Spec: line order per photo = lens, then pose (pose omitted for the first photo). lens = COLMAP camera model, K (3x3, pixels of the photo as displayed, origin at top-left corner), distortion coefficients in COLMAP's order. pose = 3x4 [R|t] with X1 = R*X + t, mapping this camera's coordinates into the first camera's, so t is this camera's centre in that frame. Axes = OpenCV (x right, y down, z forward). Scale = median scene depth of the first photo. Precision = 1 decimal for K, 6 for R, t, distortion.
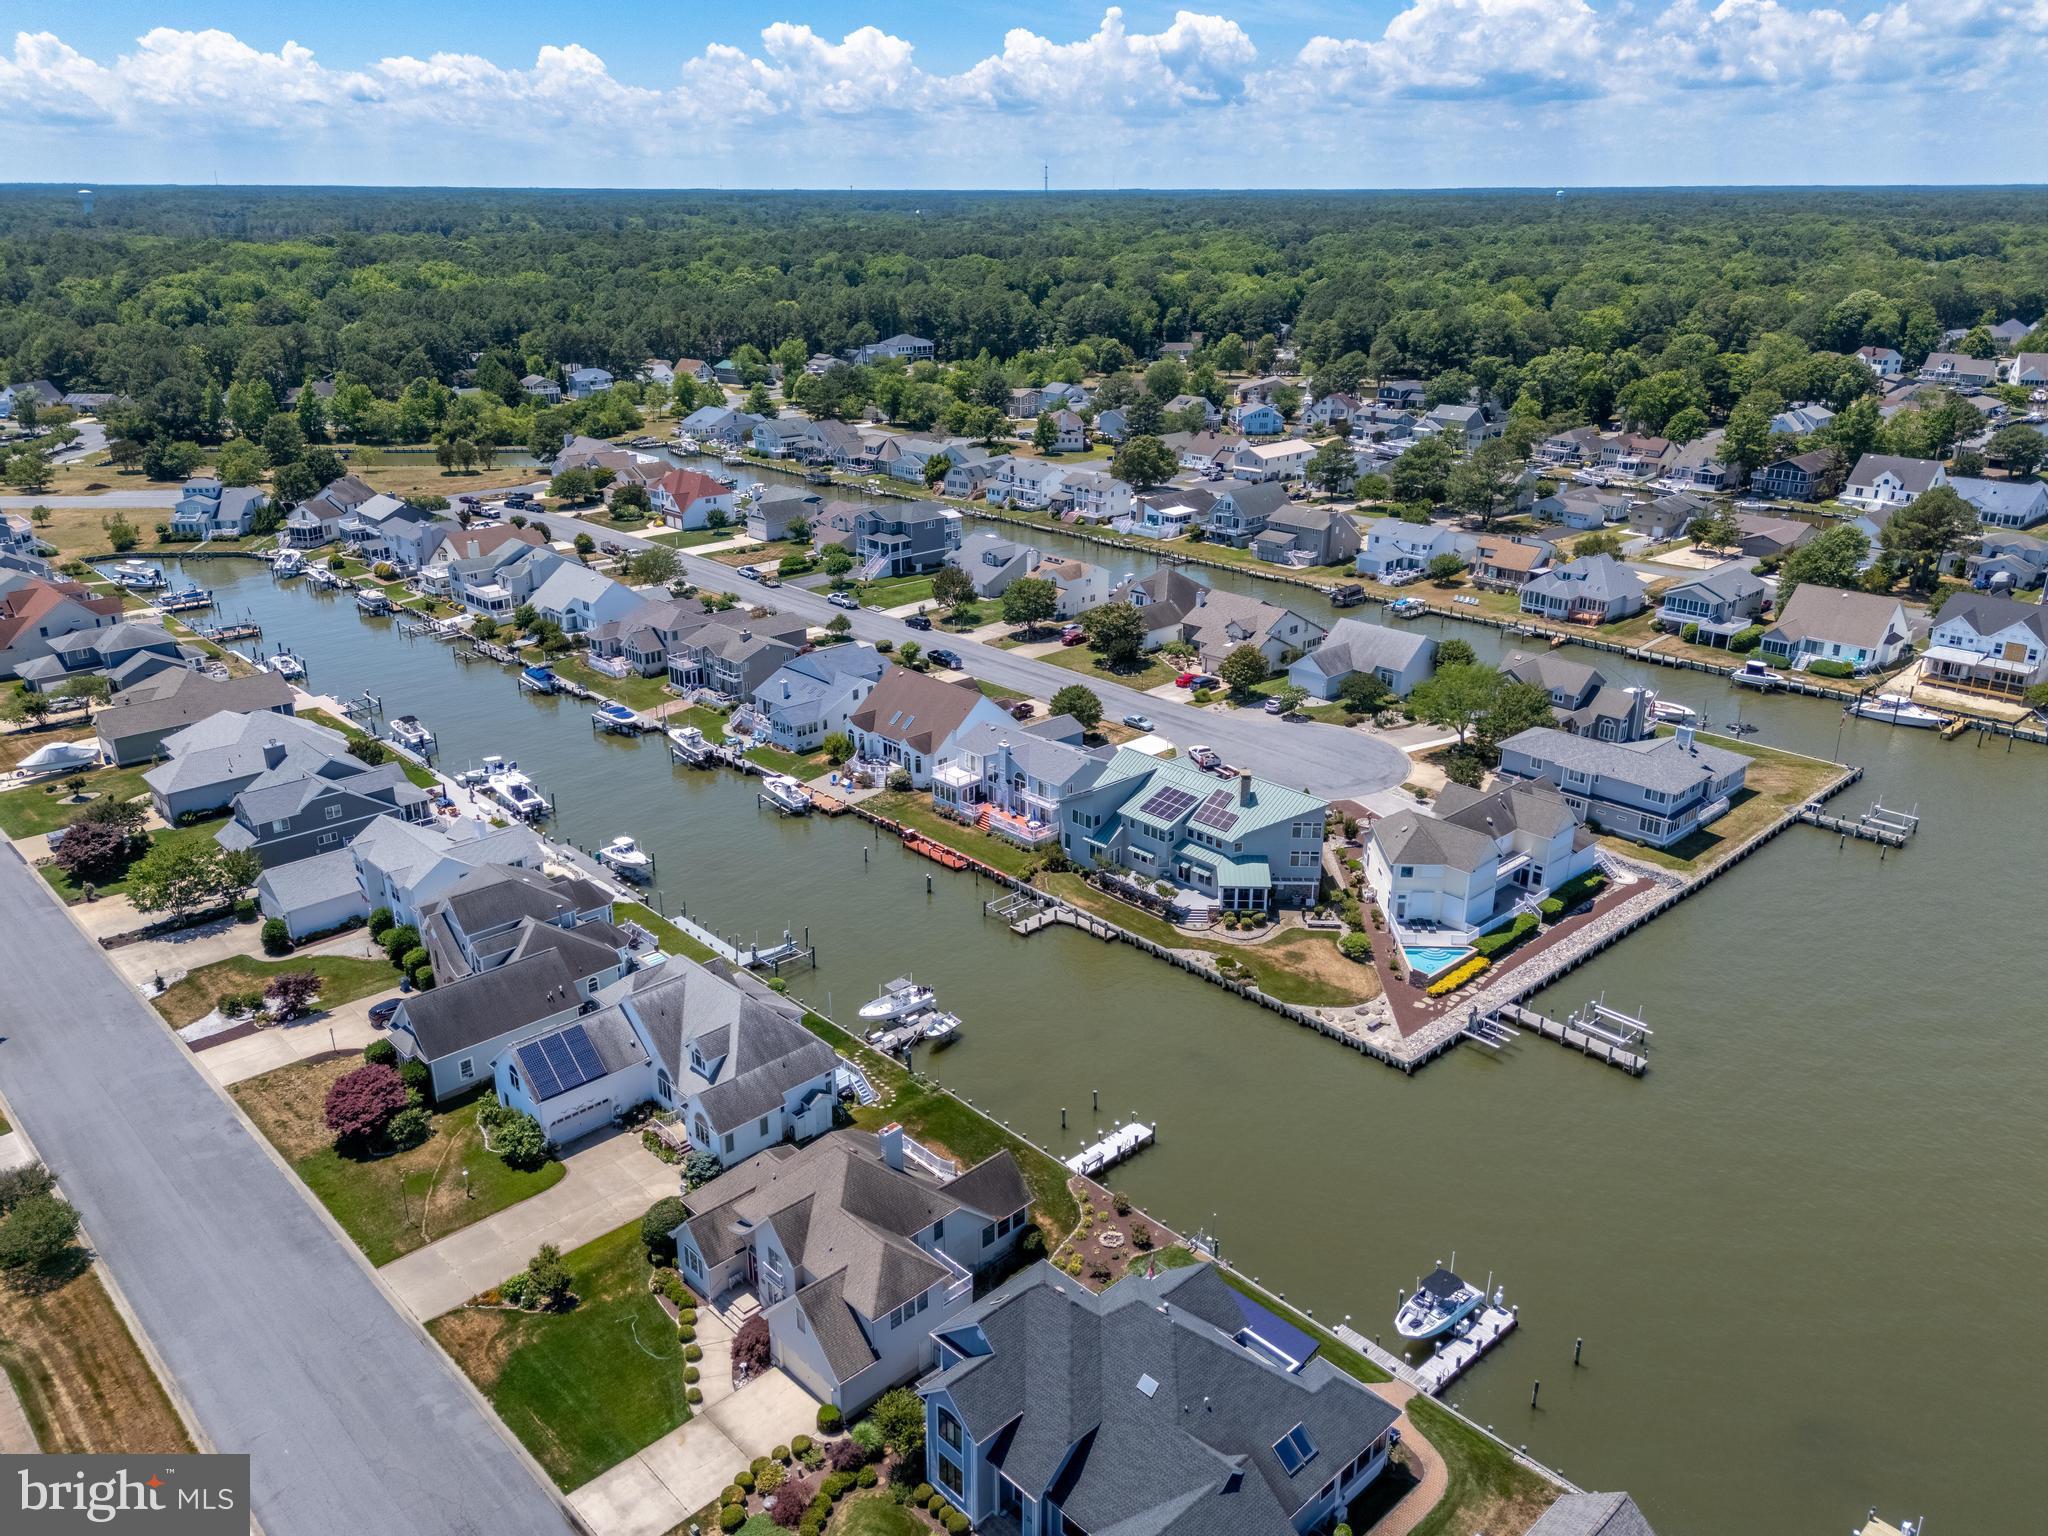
lens RADIAL K [[1502.3, 0, 1021.6], [0, 1502.3, 773.4], [0, 0, 1]] dist [0.074192, -0.068736]
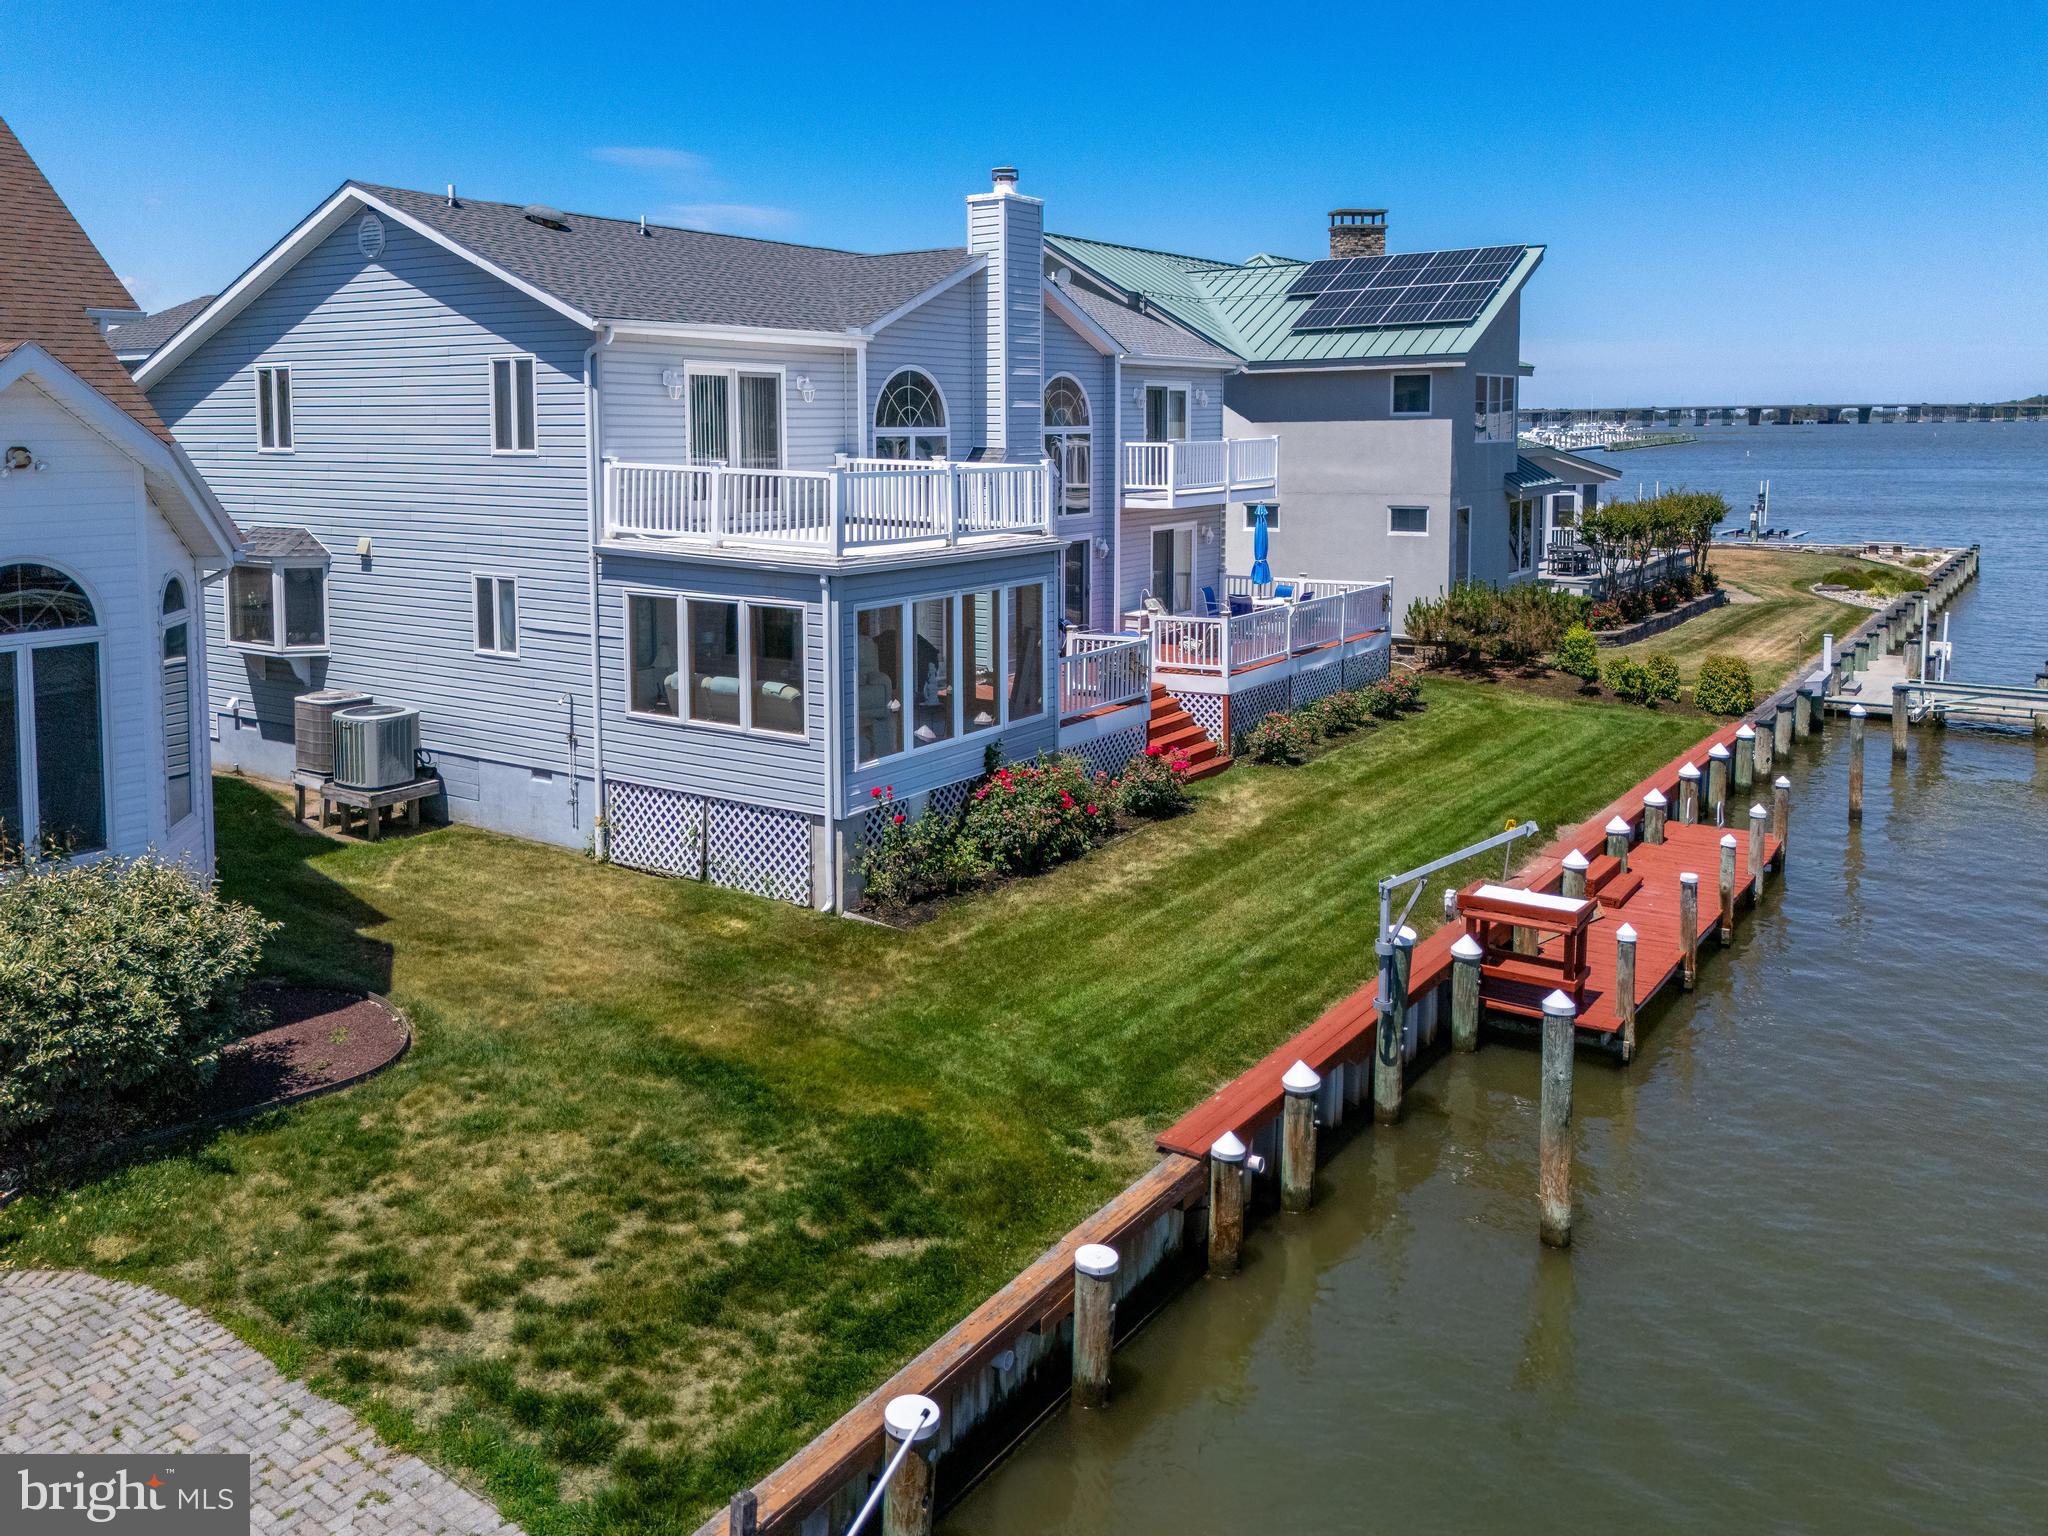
lens RADIAL K [[1586.4, 0, 1016.6], [0, 1586.4, 574.0], [0, 0, 1]] dist [0.037192, -0.000683]
pose [[-0.209733, -0.090096, 0.973599, -0.156370], [0.358134, 0.919467, 0.162236, -0.009722], [-0.909809, 0.382705, -0.160576, 0.975154]]
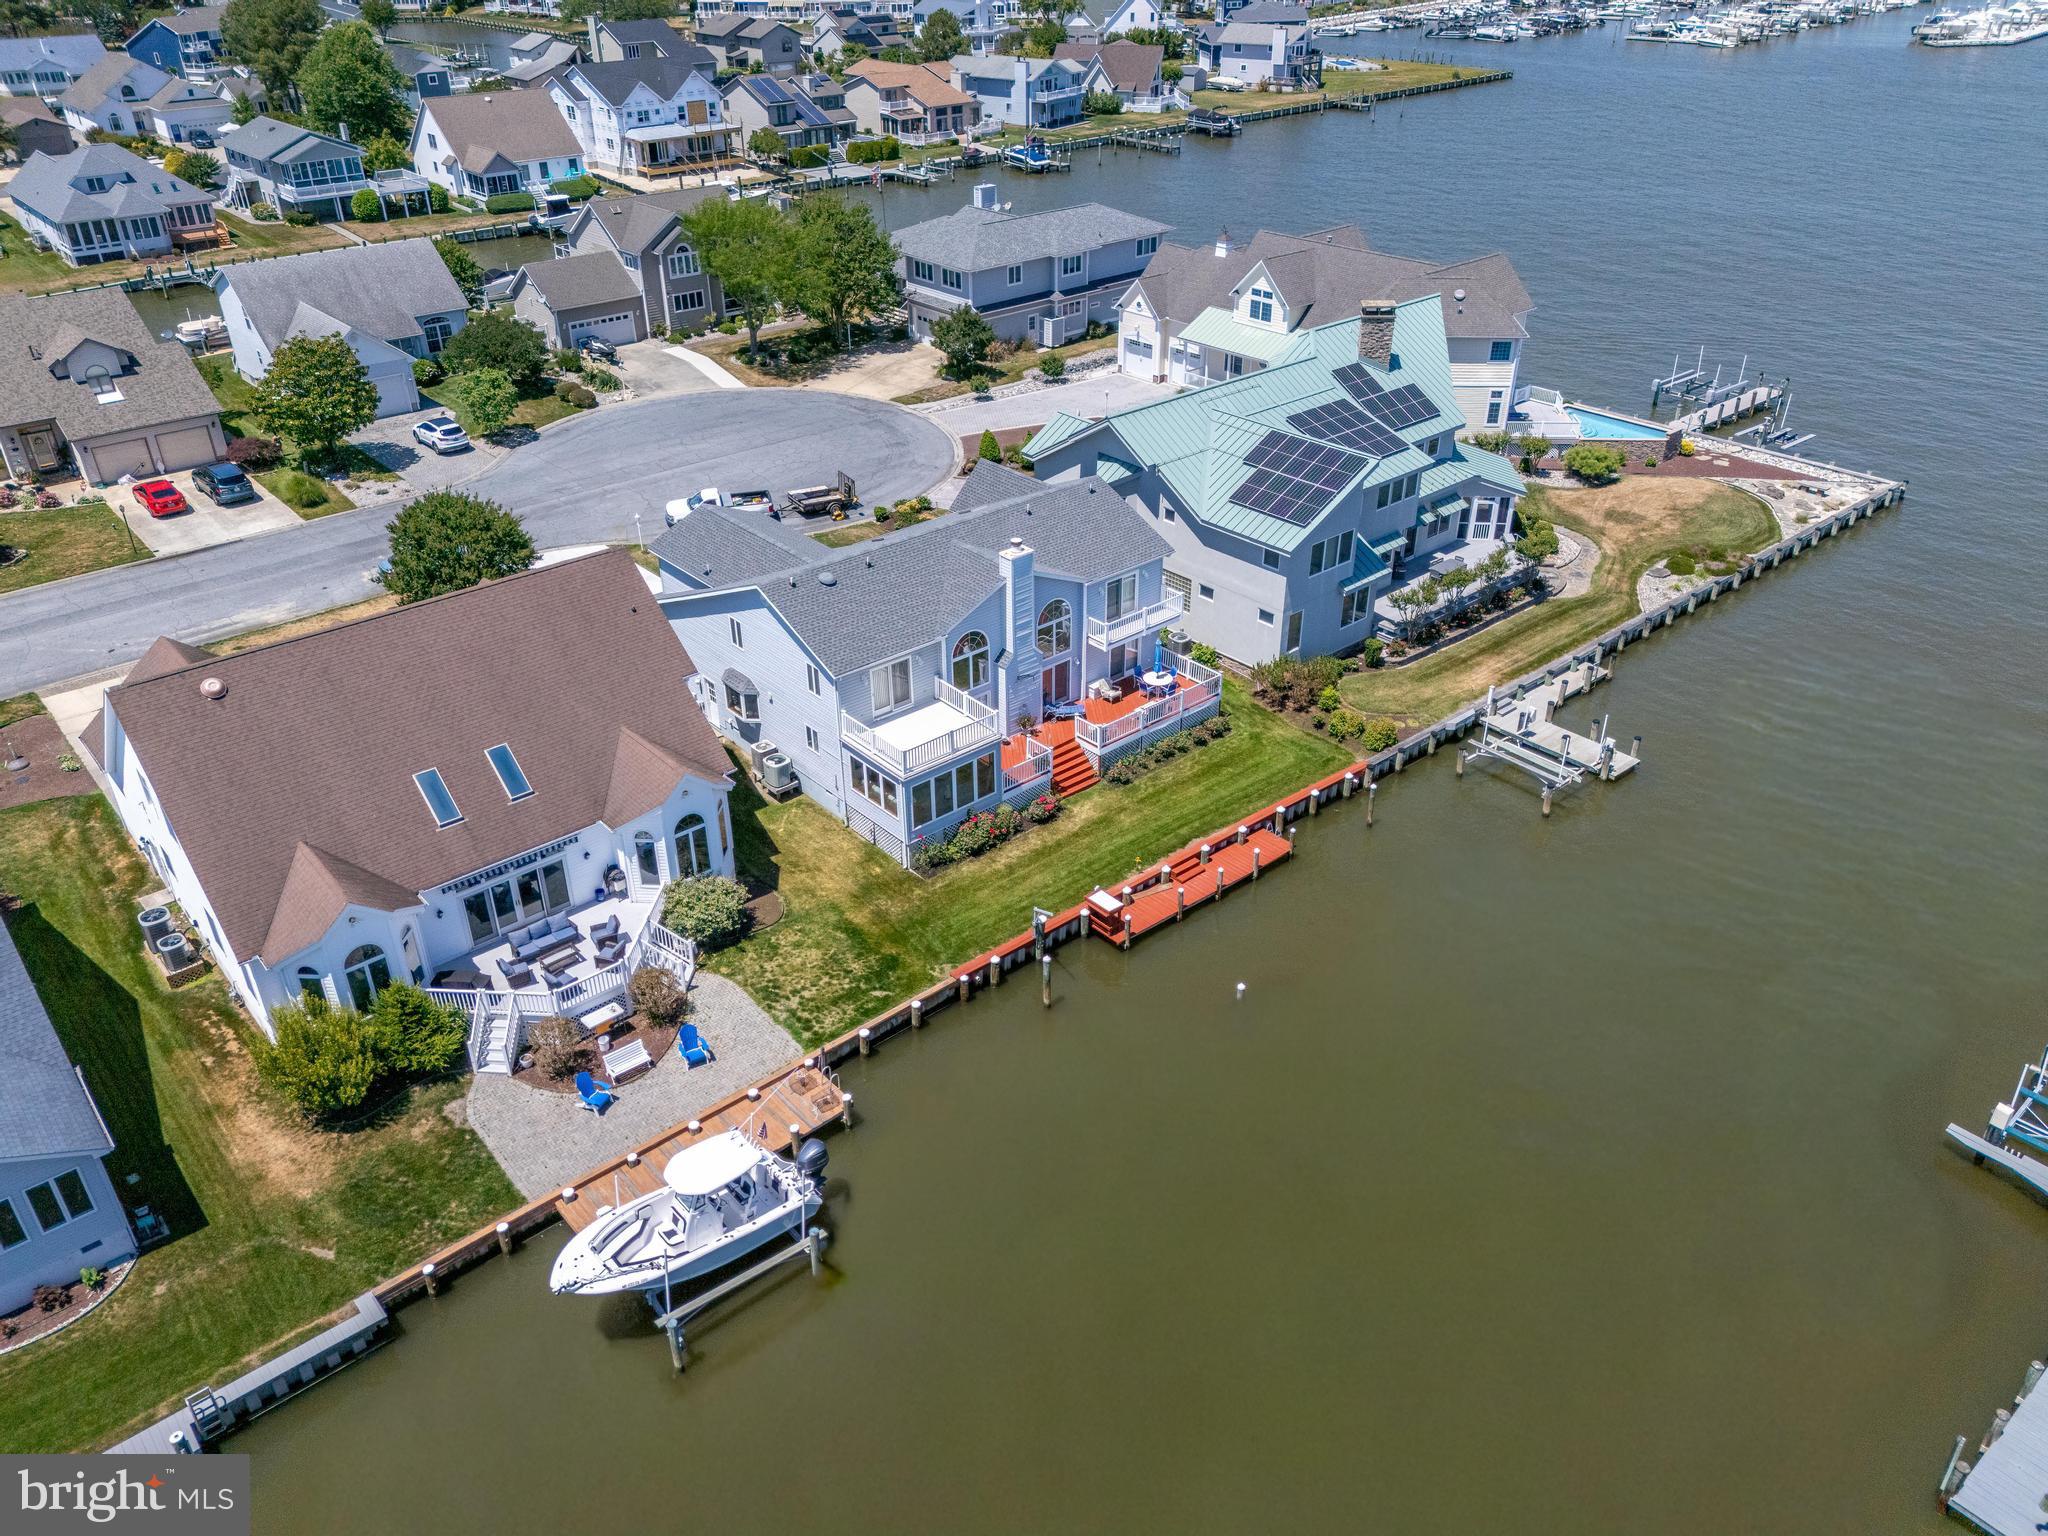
lens RADIAL K [[1502.3, 0, 1021.6], [0, 1502.3, 773.4], [0, 0, 1]] dist [0.074192, -0.068736]
pose [[0.046413, -0.514934, 0.855972, -0.313342], [0.368858, 0.805172, 0.464373, -0.129827], [-0.928326, 0.294180, 0.227308, 0.878816]]
